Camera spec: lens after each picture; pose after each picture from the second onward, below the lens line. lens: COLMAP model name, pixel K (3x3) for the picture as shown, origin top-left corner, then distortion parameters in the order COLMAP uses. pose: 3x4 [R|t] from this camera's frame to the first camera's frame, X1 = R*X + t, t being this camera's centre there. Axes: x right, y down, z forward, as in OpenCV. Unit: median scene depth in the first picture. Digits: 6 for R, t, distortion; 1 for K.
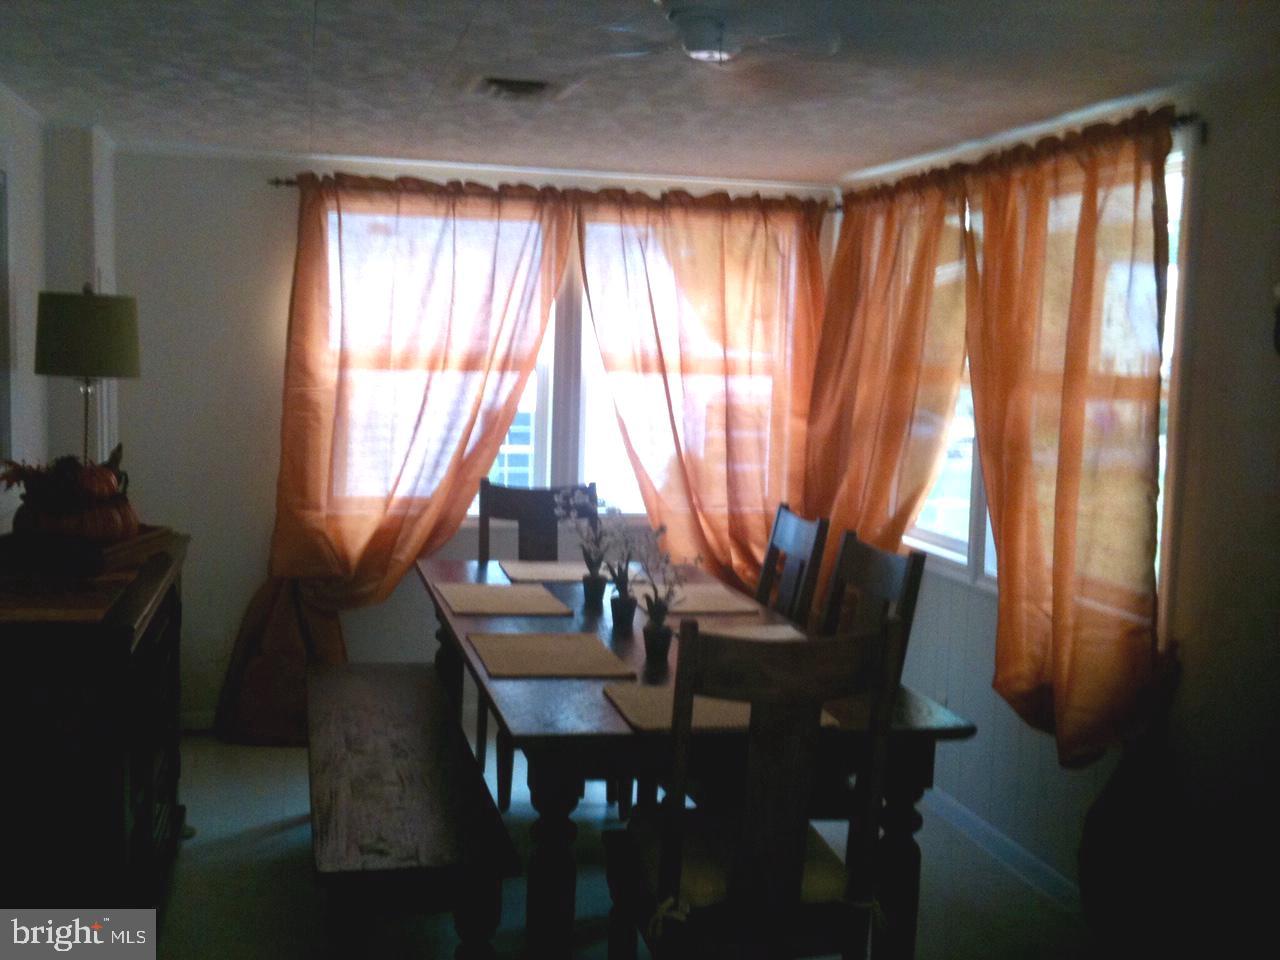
lens RADIAL K [[1371.0, 0, 640.0], [0, 1371.0, 480.0], [0, 0, 1]] dist [0.213641, -0.400649]
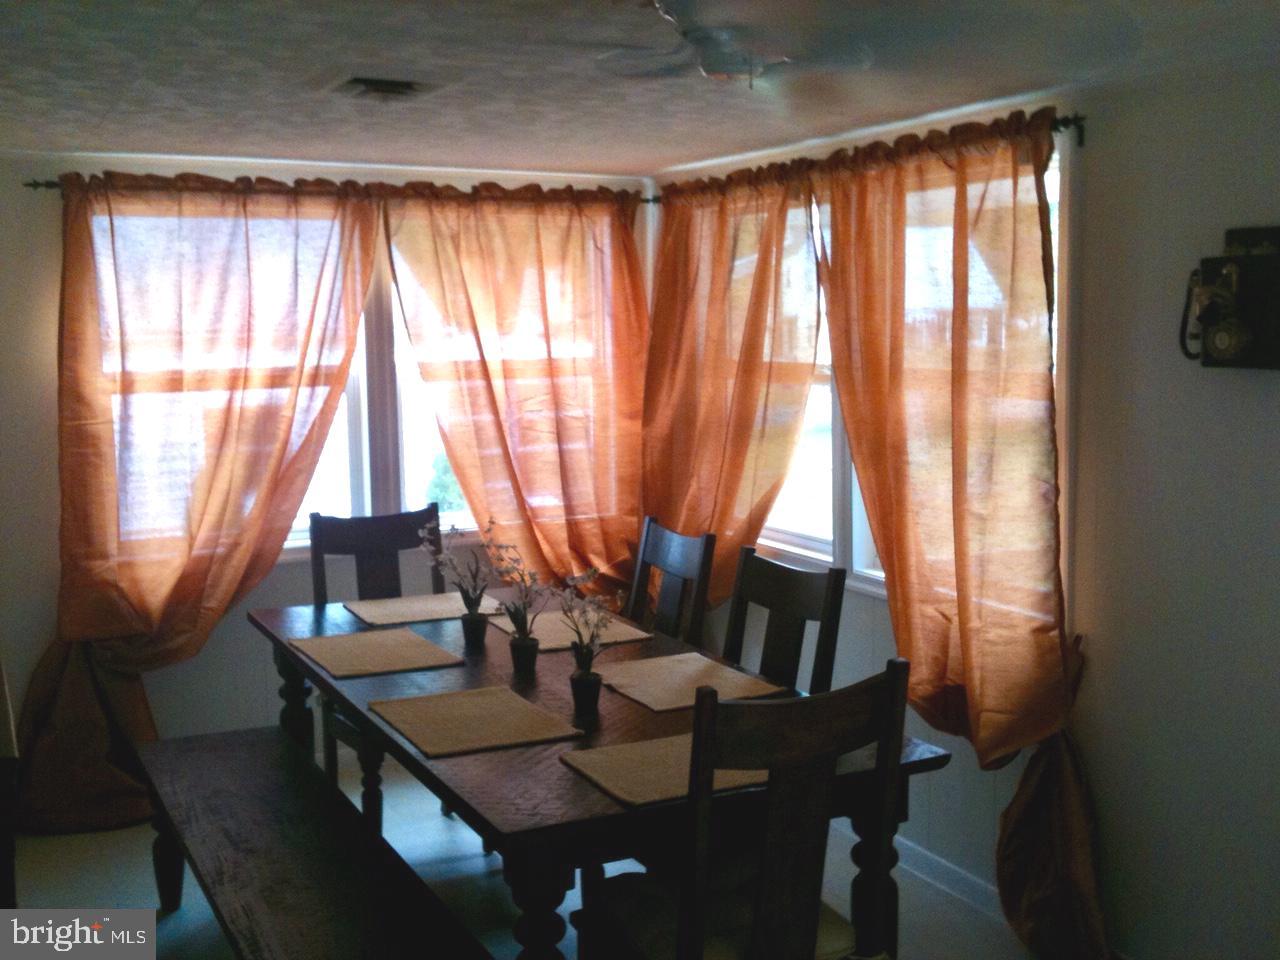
lens RADIAL K [[1371.0, 0, 640.0], [0, 1371.0, 480.0], [0, 0, 1]] dist [0.213641, -0.400649]
pose [[0.969118, -0.069414, 0.236625, -0.113645], [0.062654, 0.997387, 0.035979, -0.038618], [-0.238505, -0.020042, 0.970935, 0.065515]]
